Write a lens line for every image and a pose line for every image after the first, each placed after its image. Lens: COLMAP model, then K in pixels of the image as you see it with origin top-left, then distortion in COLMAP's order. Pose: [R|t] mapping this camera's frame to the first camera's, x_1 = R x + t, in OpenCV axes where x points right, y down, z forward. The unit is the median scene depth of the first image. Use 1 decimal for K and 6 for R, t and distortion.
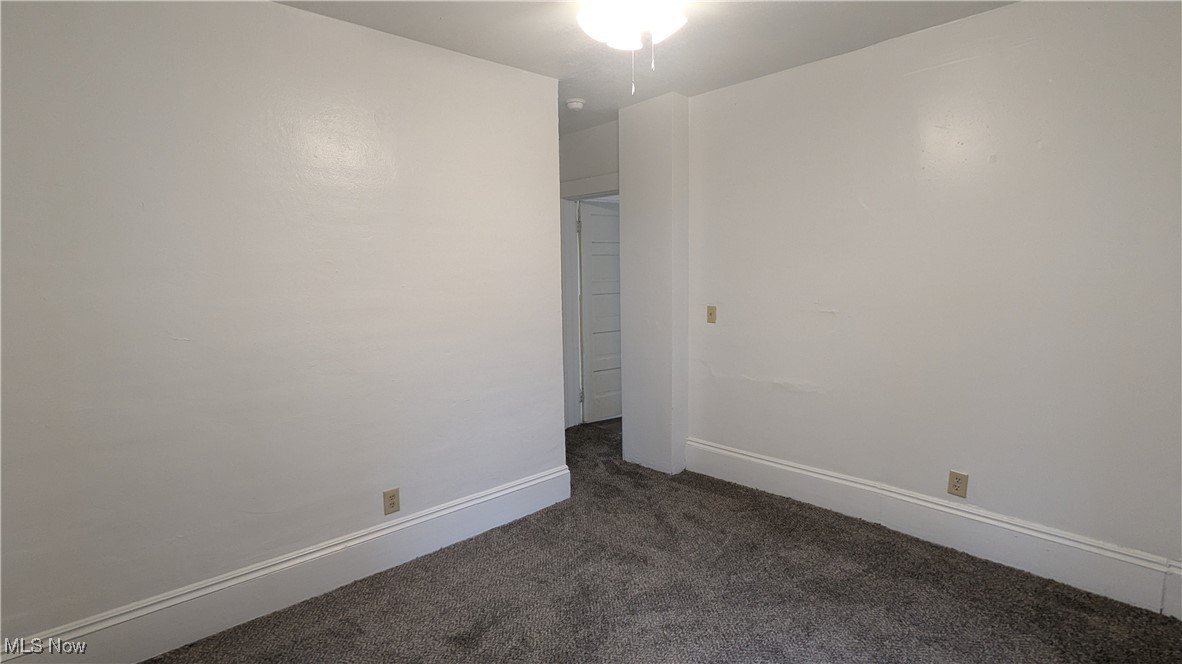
lens RADIAL K [[557.5, 0, 593.1], [0, 557.5, 329.7], [0, 0, 1]] dist [0.002343, 0.000878]
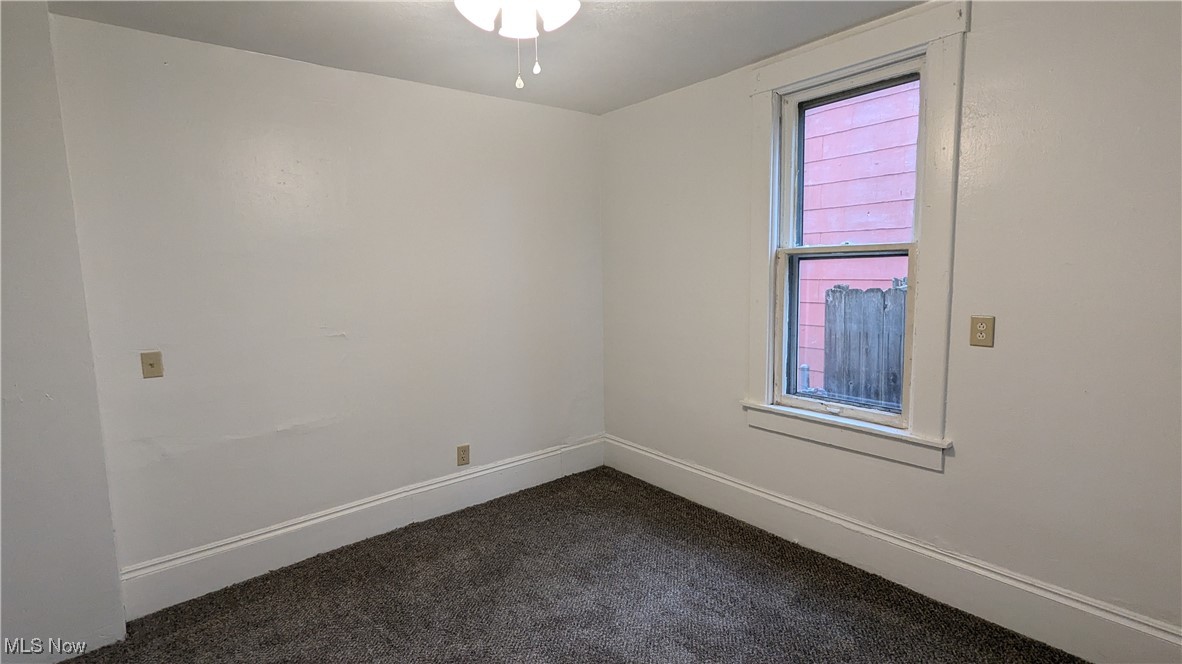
lens RADIAL K [[557.5, 0, 593.1], [0, 557.5, 329.7], [0, 0, 1]] dist [0.002343, 0.000878]
pose [[0.072635, -0.091524, 0.993150, -0.504801], [0.147471, 0.985820, 0.080063, -0.055013], [-0.986396, 0.140646, 0.085103, 0.523062]]
